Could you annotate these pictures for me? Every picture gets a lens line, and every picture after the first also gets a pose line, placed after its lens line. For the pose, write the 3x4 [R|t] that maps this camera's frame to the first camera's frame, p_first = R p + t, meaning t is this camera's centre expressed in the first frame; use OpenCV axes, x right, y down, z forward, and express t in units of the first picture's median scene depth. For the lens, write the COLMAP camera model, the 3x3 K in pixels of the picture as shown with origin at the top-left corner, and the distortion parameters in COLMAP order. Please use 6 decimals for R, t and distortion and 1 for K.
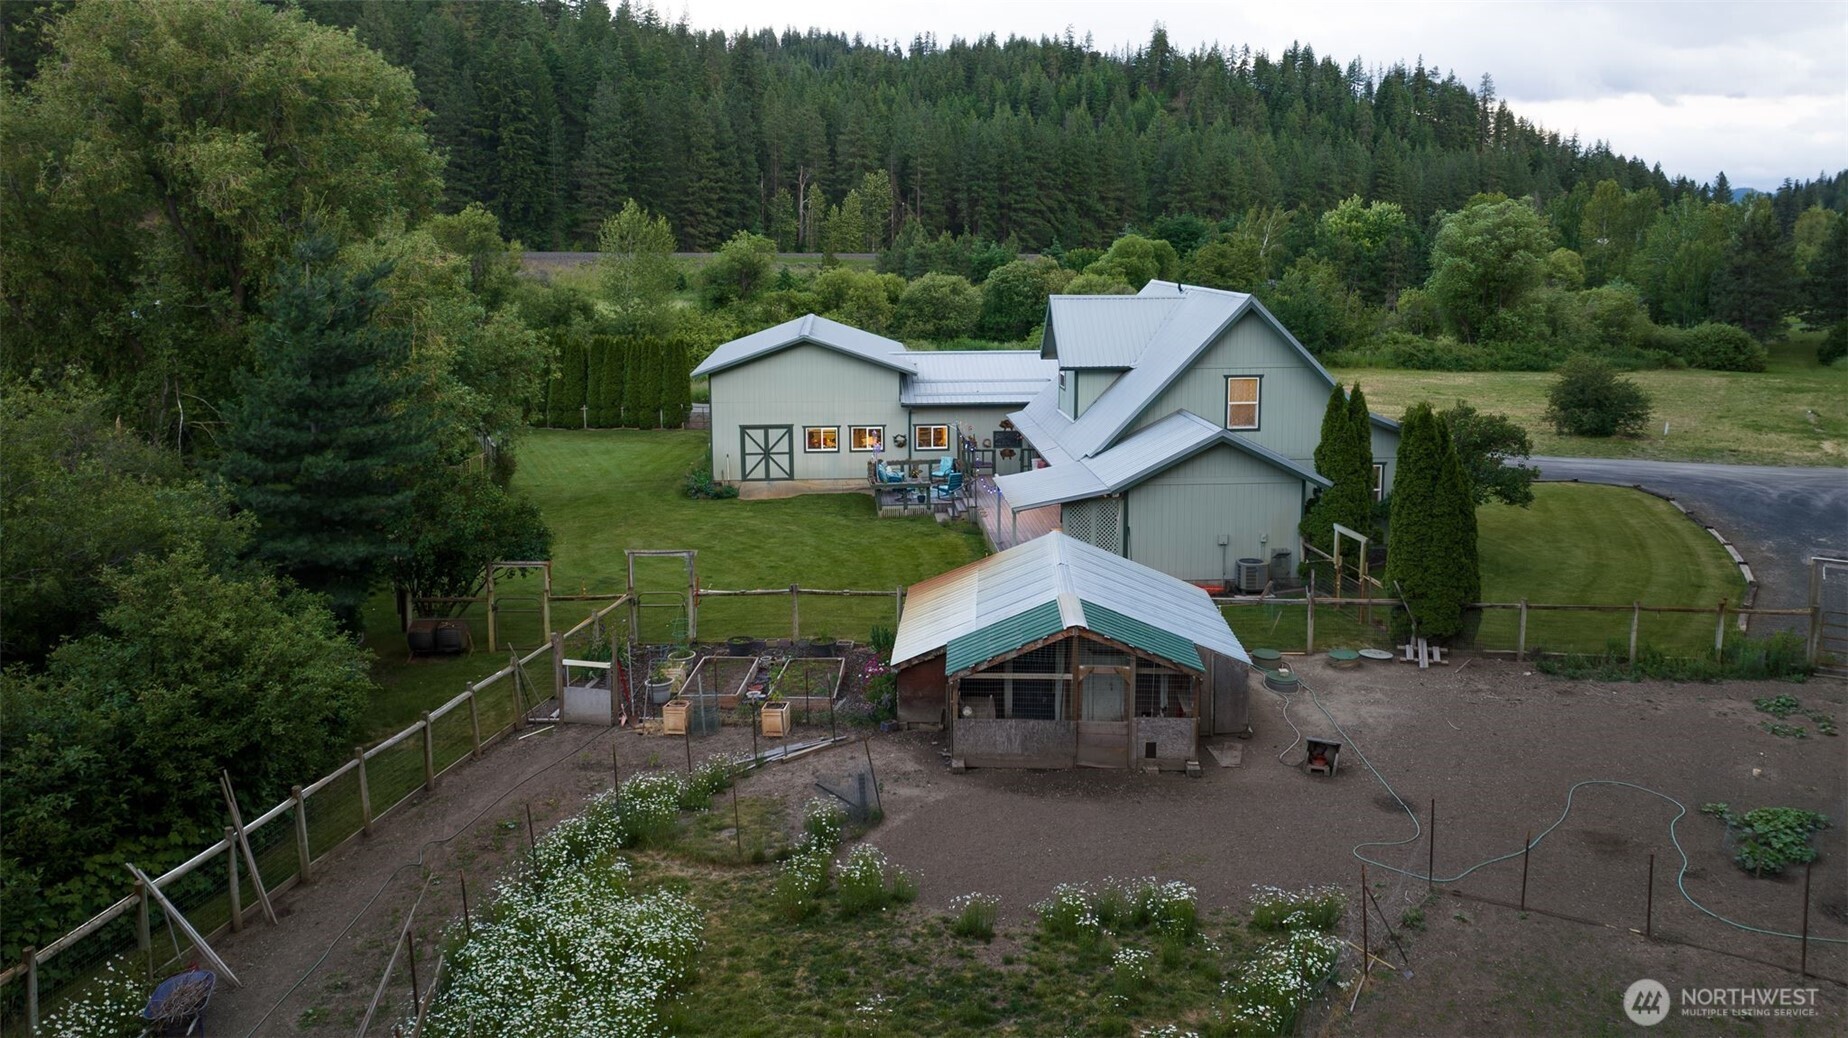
lens RADIAL K [[1395.1, 0, 925.8], [0, 1395.1, 460.4], [0, 0, 1]] dist [-0.012622, -0.000934]
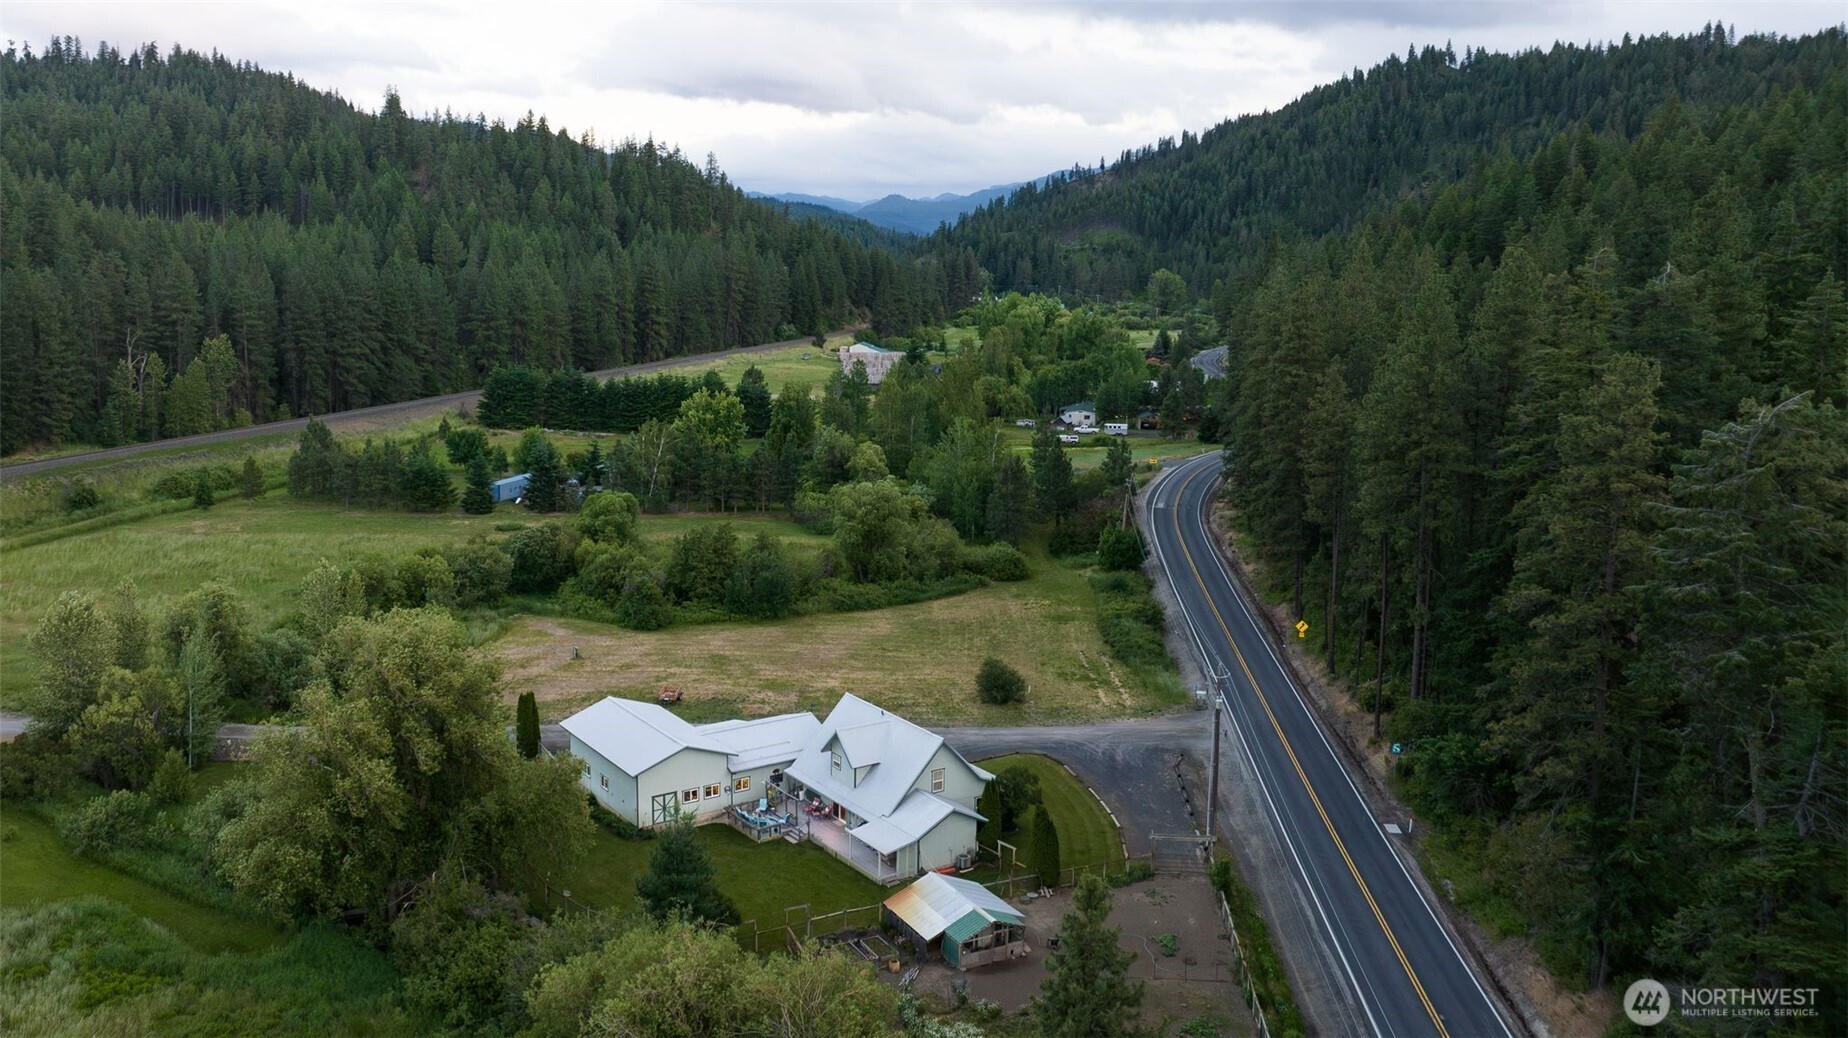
lens RADIAL K [[1403.8, 0, 953.1], [0, 1403.8, 524.9], [0, 0, 1]] dist [-0.015149, -0.005727]
pose [[0.857285, -0.052895, 0.512118, -0.080770], [0.055814, 0.998394, 0.009689, -0.042435], [-0.511808, 0.020277, 0.858861, -0.090822]]
